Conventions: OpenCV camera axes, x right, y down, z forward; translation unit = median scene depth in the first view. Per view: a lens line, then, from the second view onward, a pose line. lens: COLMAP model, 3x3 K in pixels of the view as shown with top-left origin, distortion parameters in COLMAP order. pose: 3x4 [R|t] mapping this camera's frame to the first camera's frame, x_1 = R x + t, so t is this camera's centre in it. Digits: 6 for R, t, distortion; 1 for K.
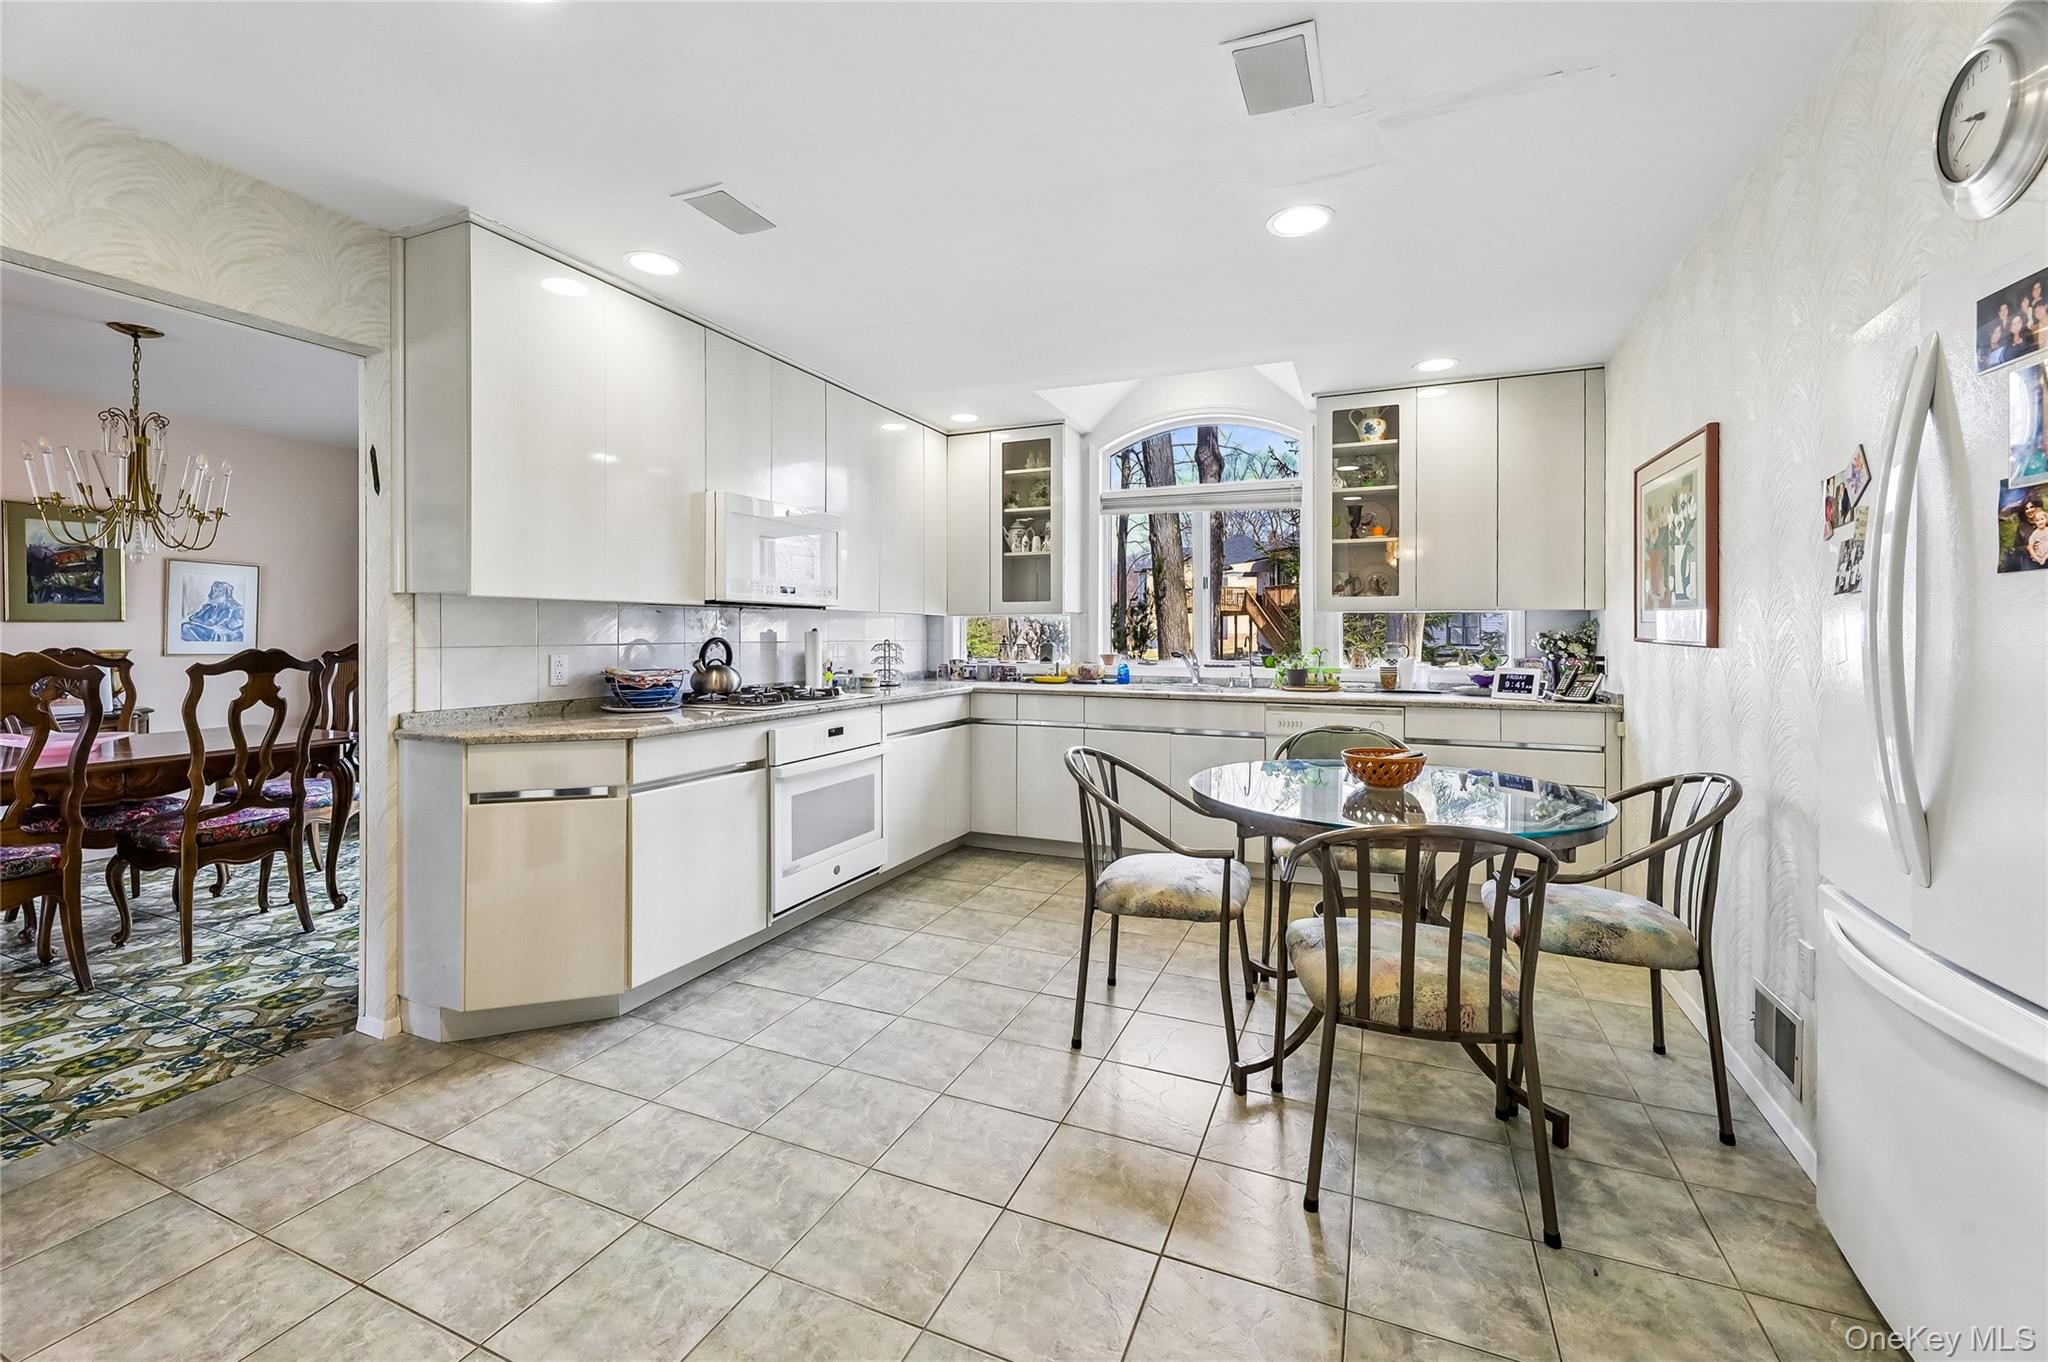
lens RADIAL K [[838.7, 0, 1012.4], [0, 838.7, 635.2], [0, 0, 1]] dist [-0.001618, -0.001223]
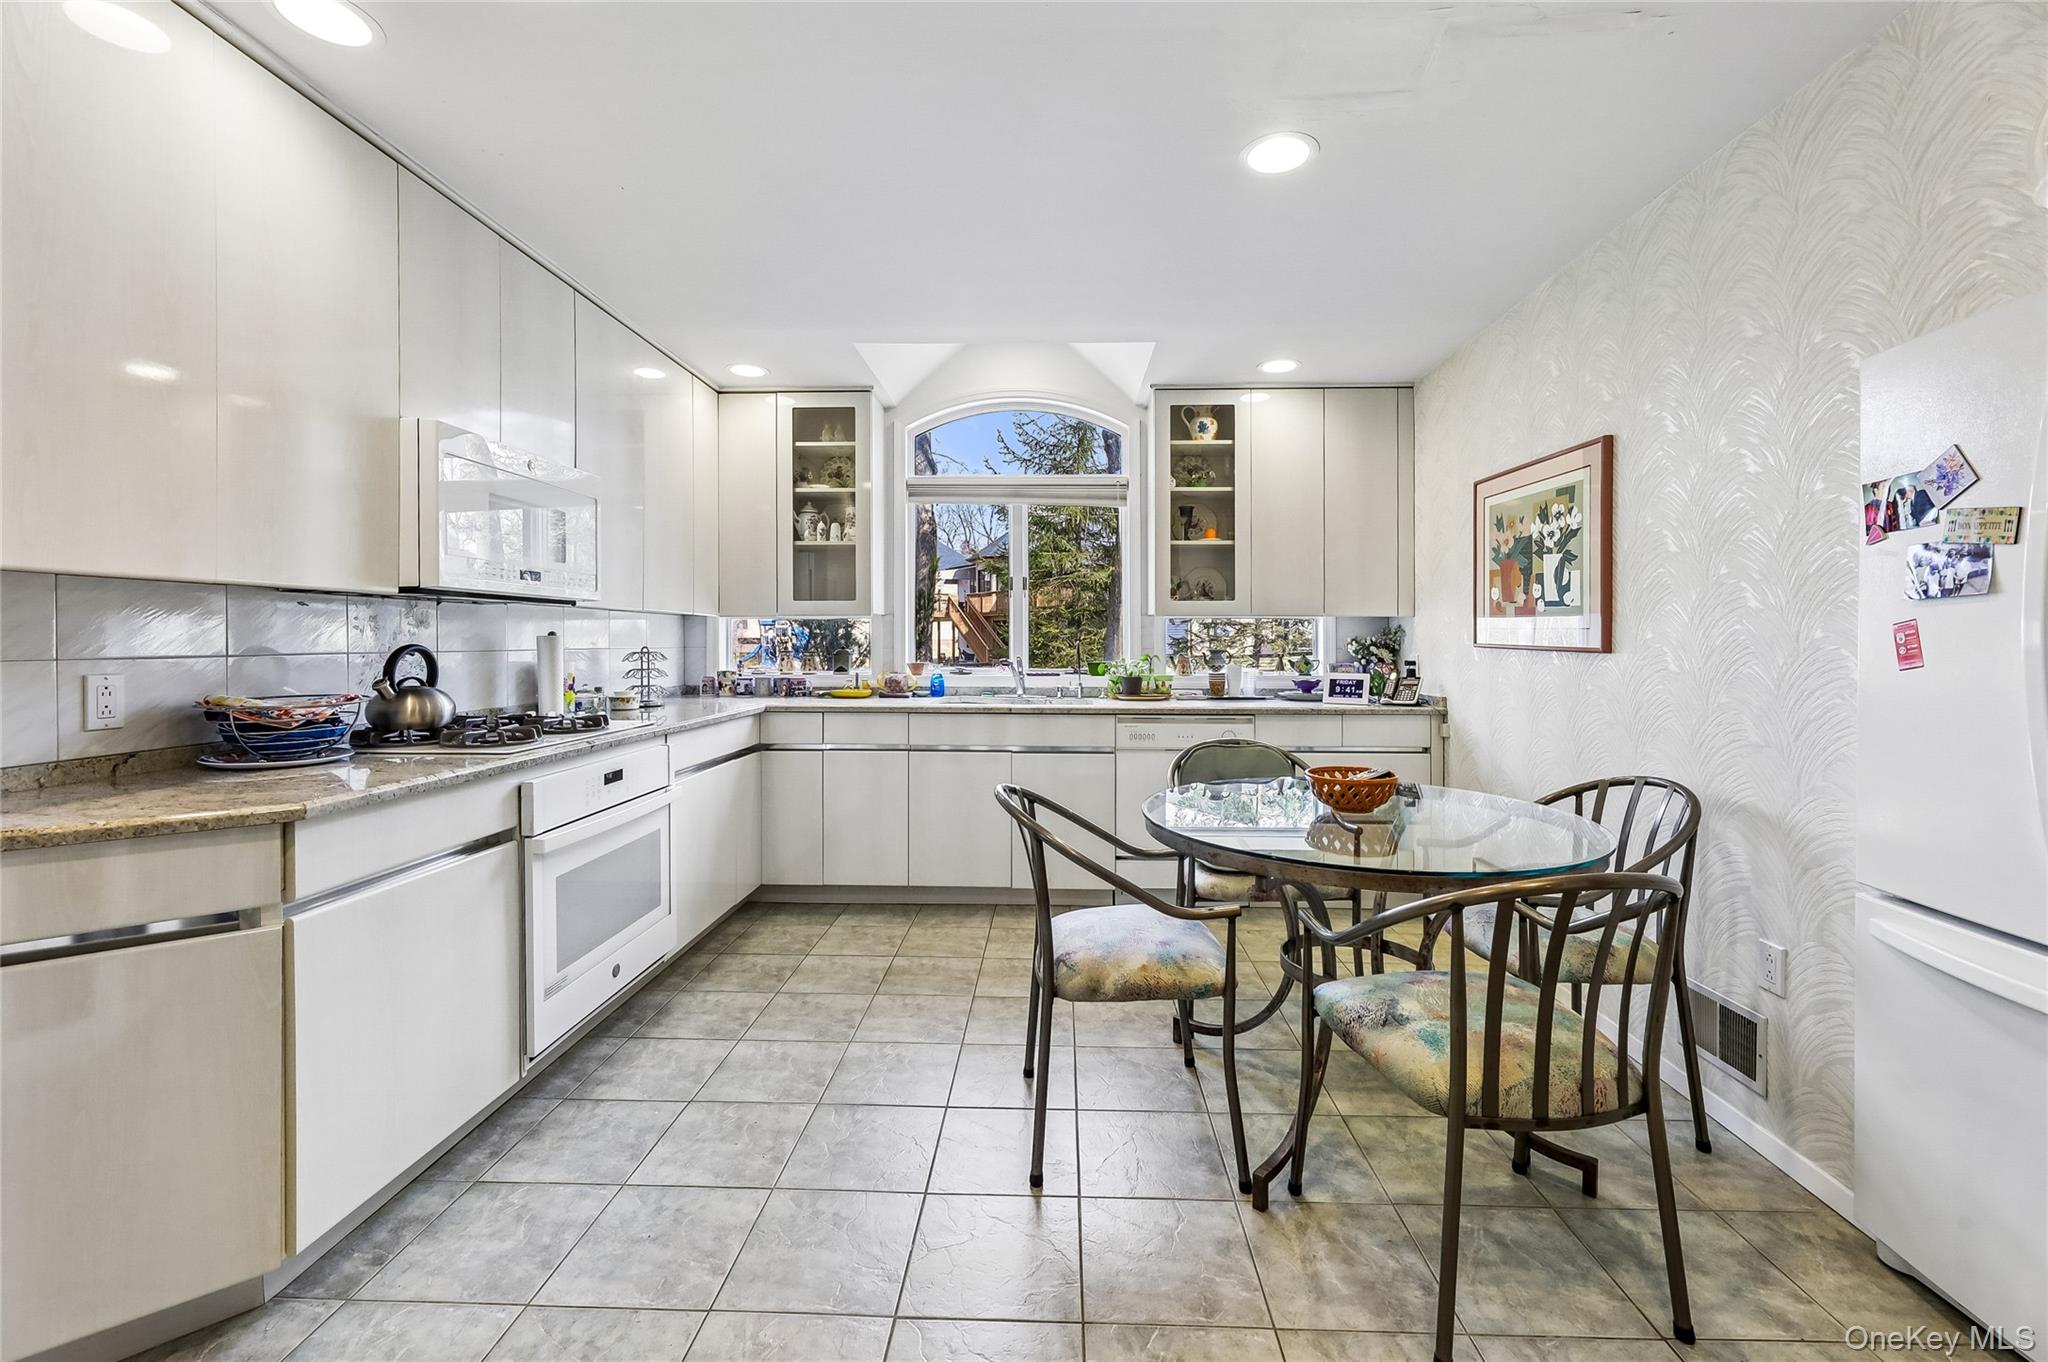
lens RADIAL K [[838.7, 0, 1023.4], [0, 838.7, 645.4], [0, 0, 1]] dist [-0.001618, -0.001223]
pose [[0.929727, -0.001783, 0.368246, -0.150071], [-0.000043, 0.999988, 0.004949, 0.000455], [-0.368250, -0.004617, 0.929715, 0.213692]]
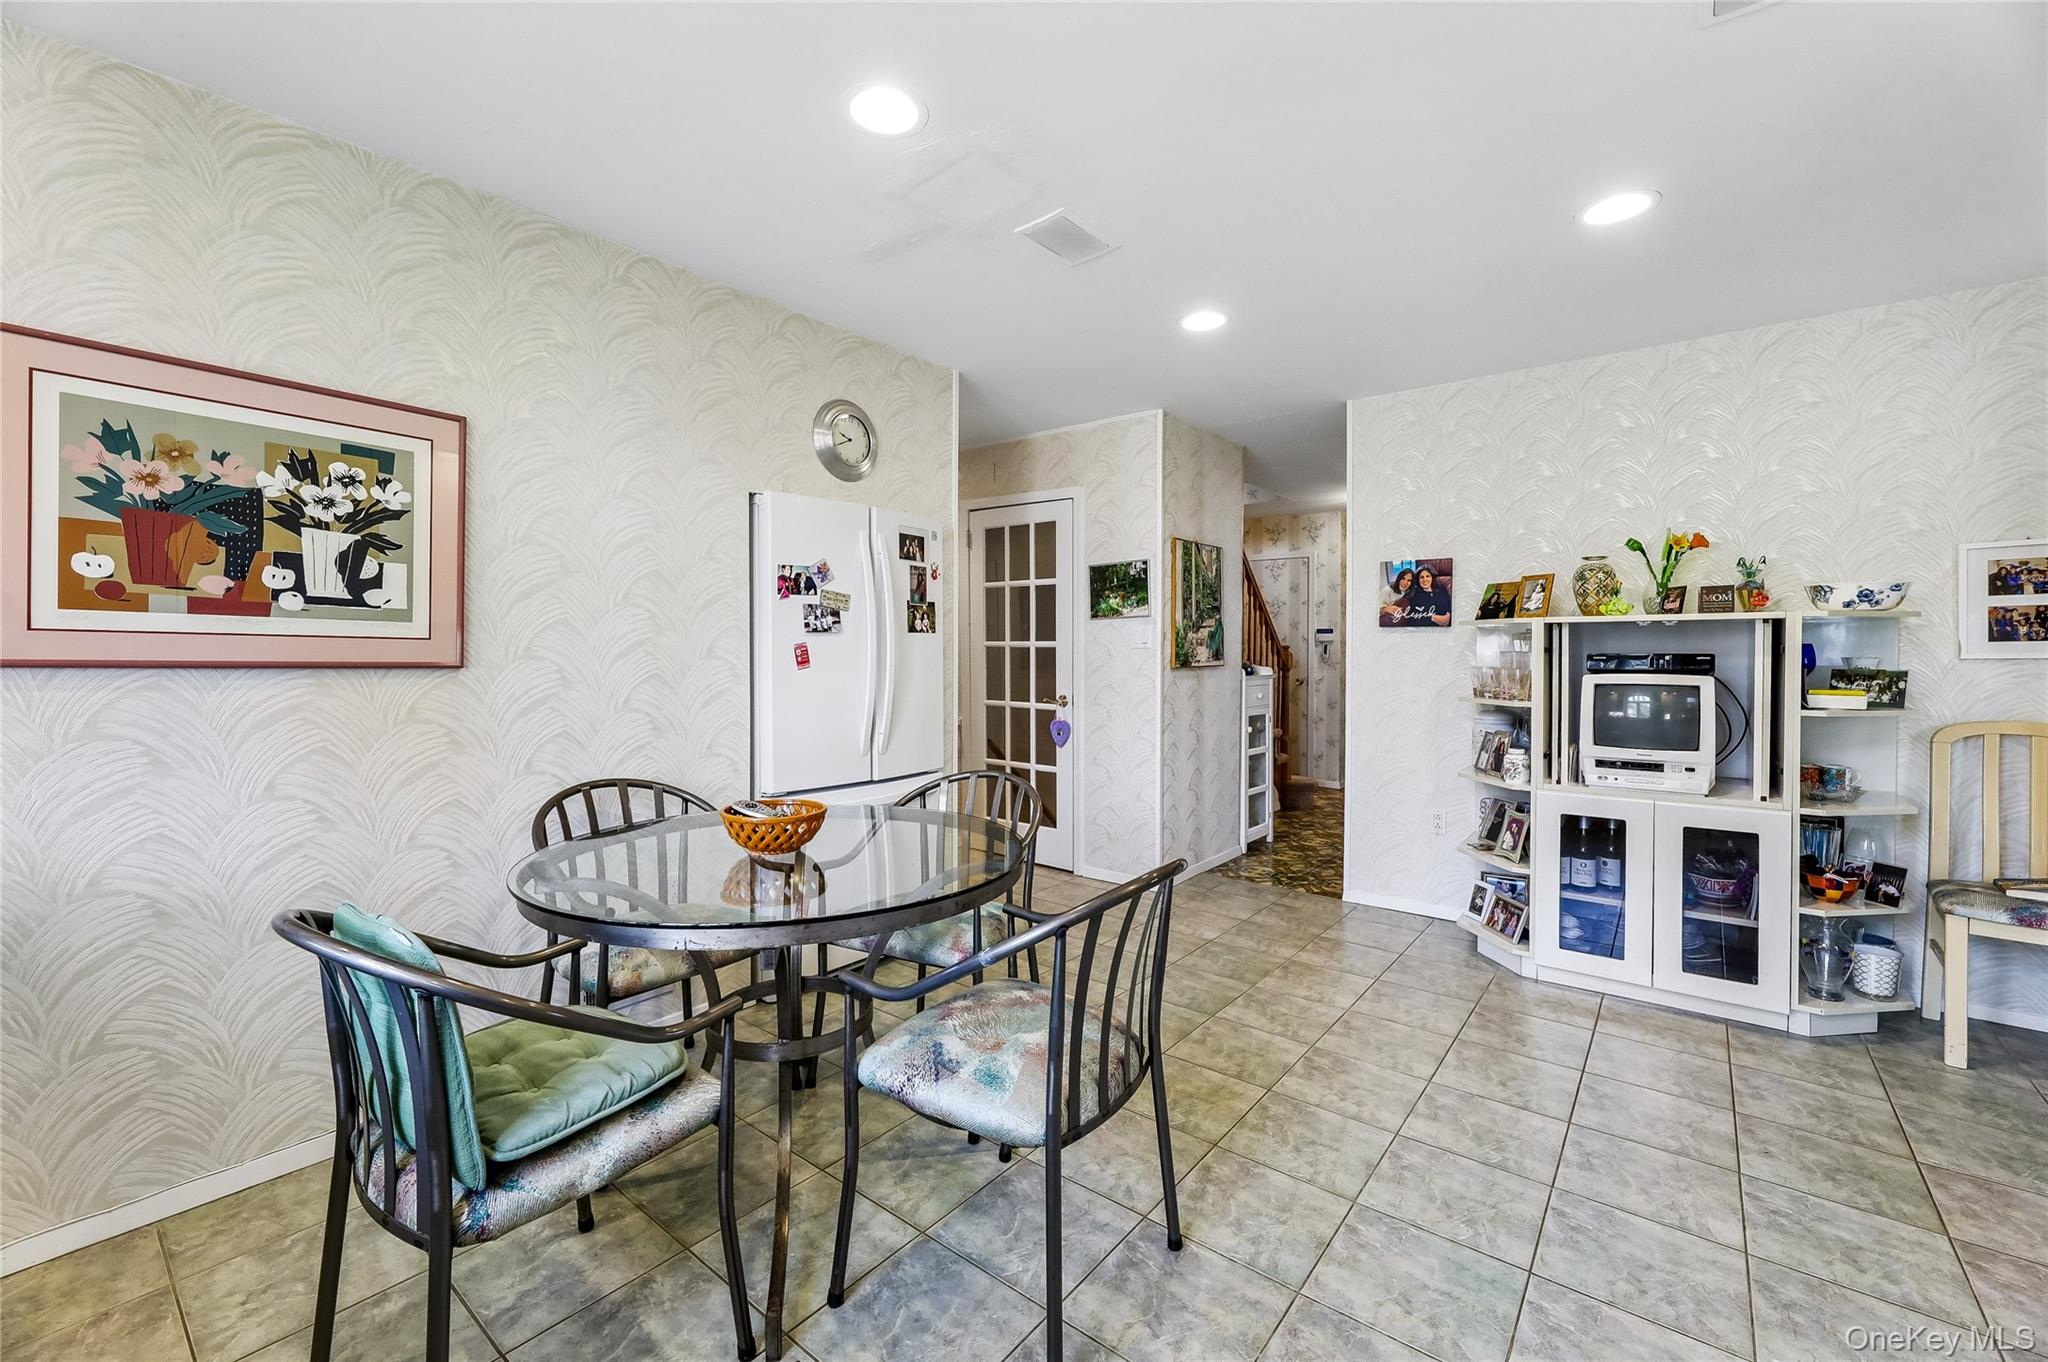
lens RADIAL K [[838.7, 0, 1023.0], [0, 838.7, 663.8], [0, 0, 1]] dist [-0.001618, -0.001223]
pose [[-0.967462, -0.007427, 0.252906, 0.018926], [-0.003662, 0.999875, 0.015354, -0.003744], [-0.252989, 0.013929, -0.967369, 1.204290]]
